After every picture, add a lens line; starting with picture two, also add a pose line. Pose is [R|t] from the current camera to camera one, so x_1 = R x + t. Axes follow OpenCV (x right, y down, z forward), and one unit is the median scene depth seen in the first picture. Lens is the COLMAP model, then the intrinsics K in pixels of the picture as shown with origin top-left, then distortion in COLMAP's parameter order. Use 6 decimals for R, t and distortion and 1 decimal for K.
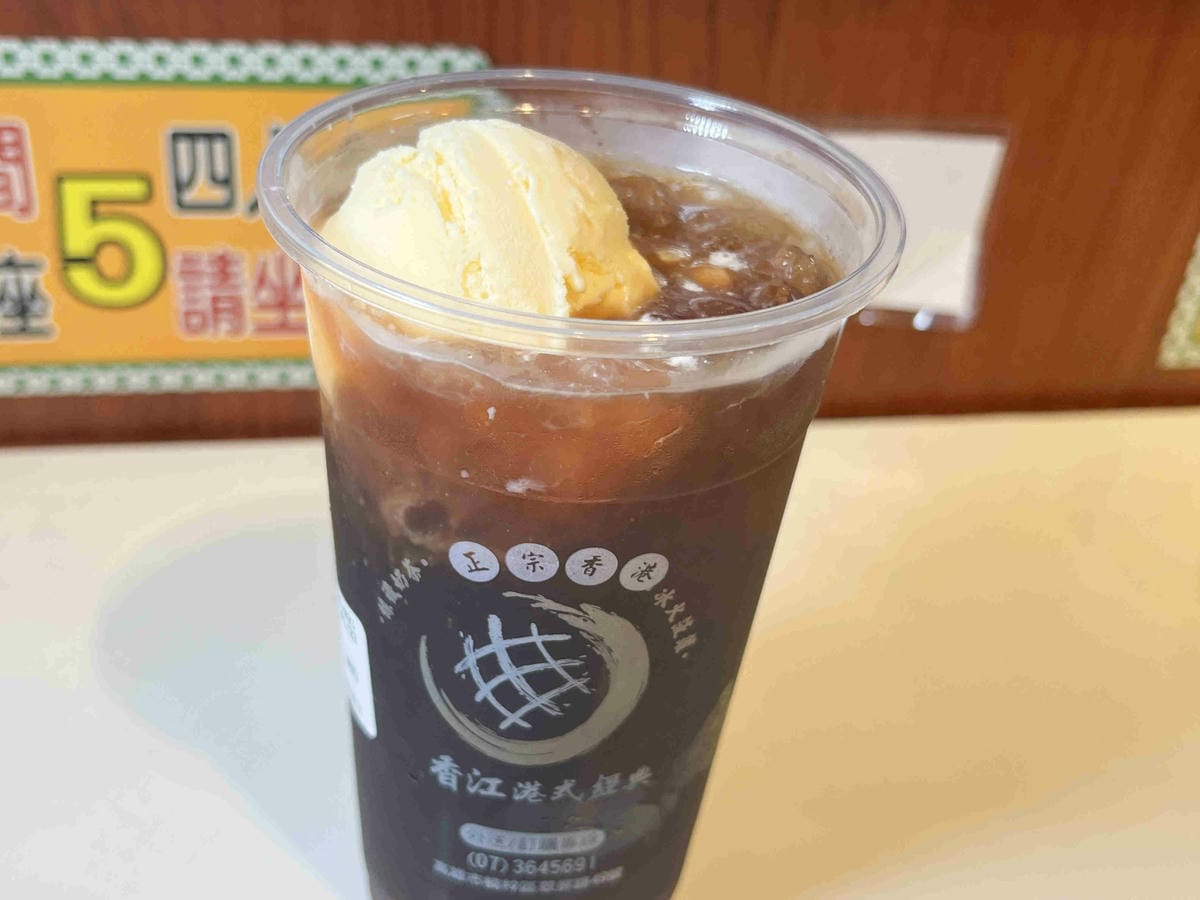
lens RADIAL K [[1452.6, 0, 595.8], [0, 1452.6, 463.9], [0, 0, 1]] dist [0.173578, -0.638460]
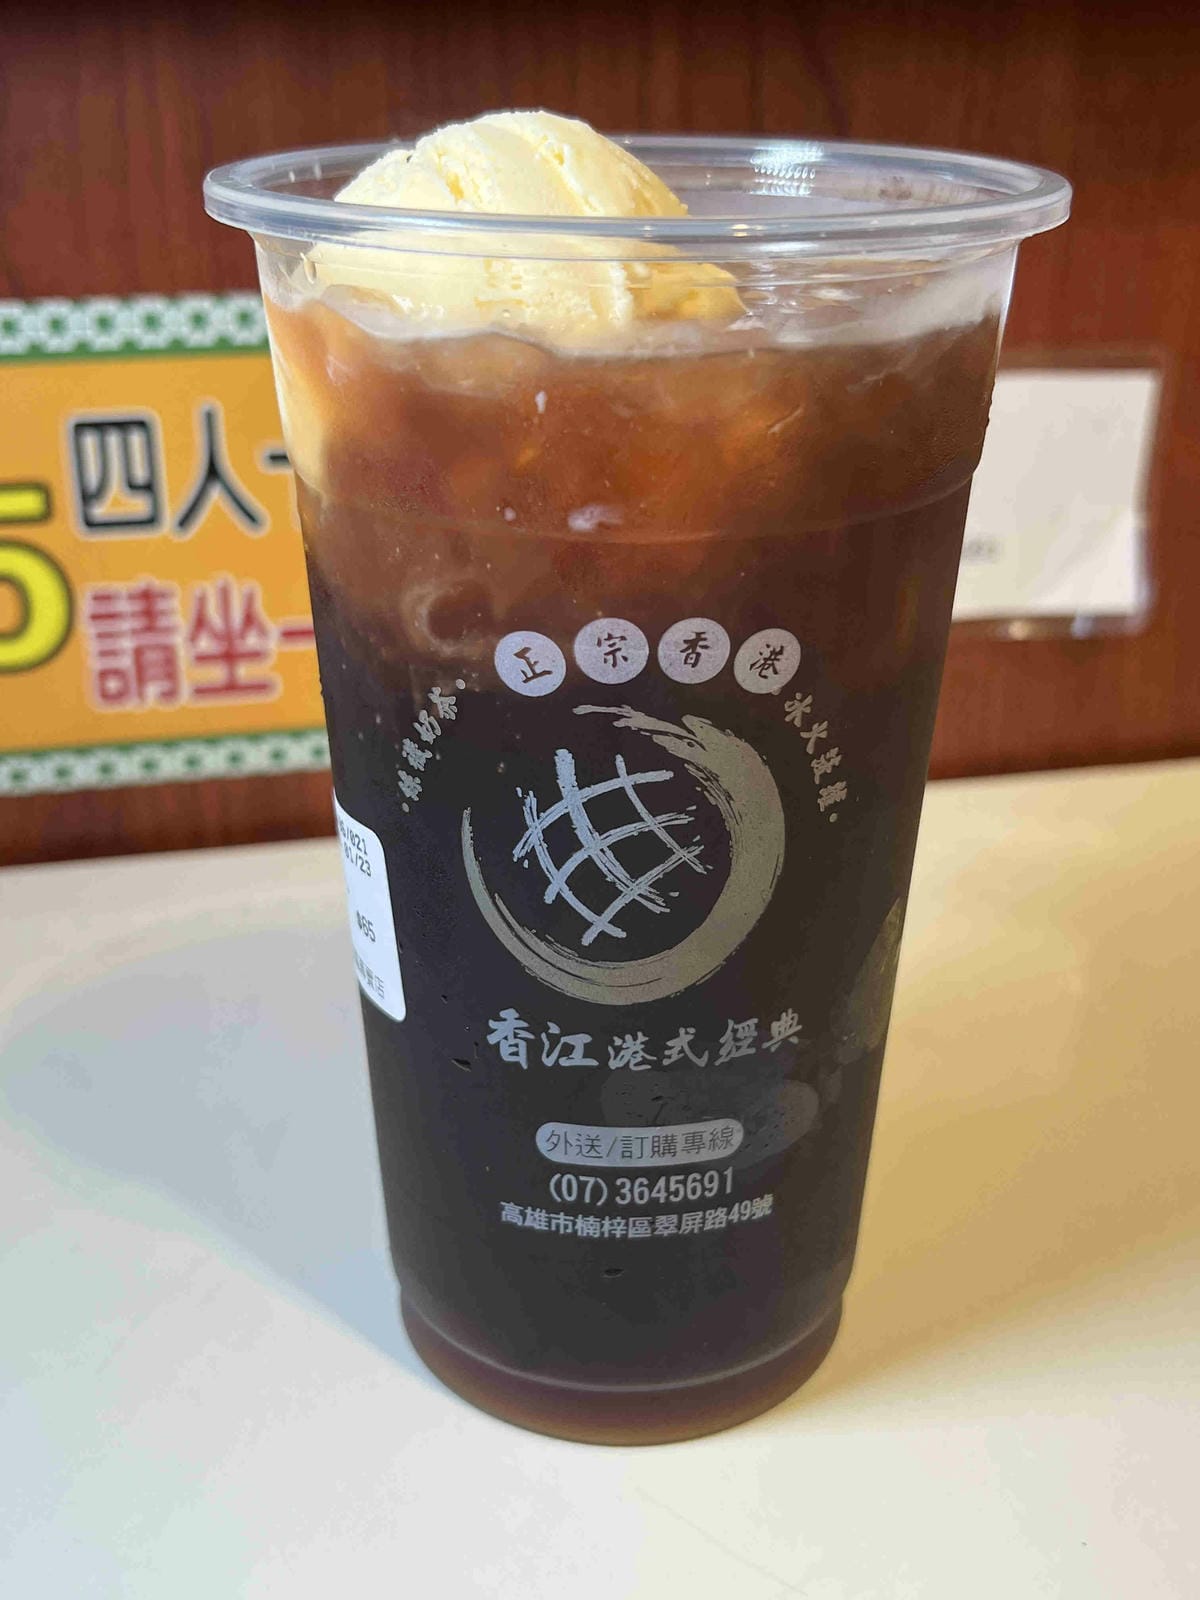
lens RADIAL K [[1936.8, 0, 600.0], [0, 1936.8, 800.0], [0, 0, 1]] dist [0.173578, -0.638460]
pose [[0.995943, -0.089856, -0.004843, -0.047560], [0.087418, 0.978878, -0.184814, 0.293302], [0.021348, 0.183641, 0.982761, 0.067277]]
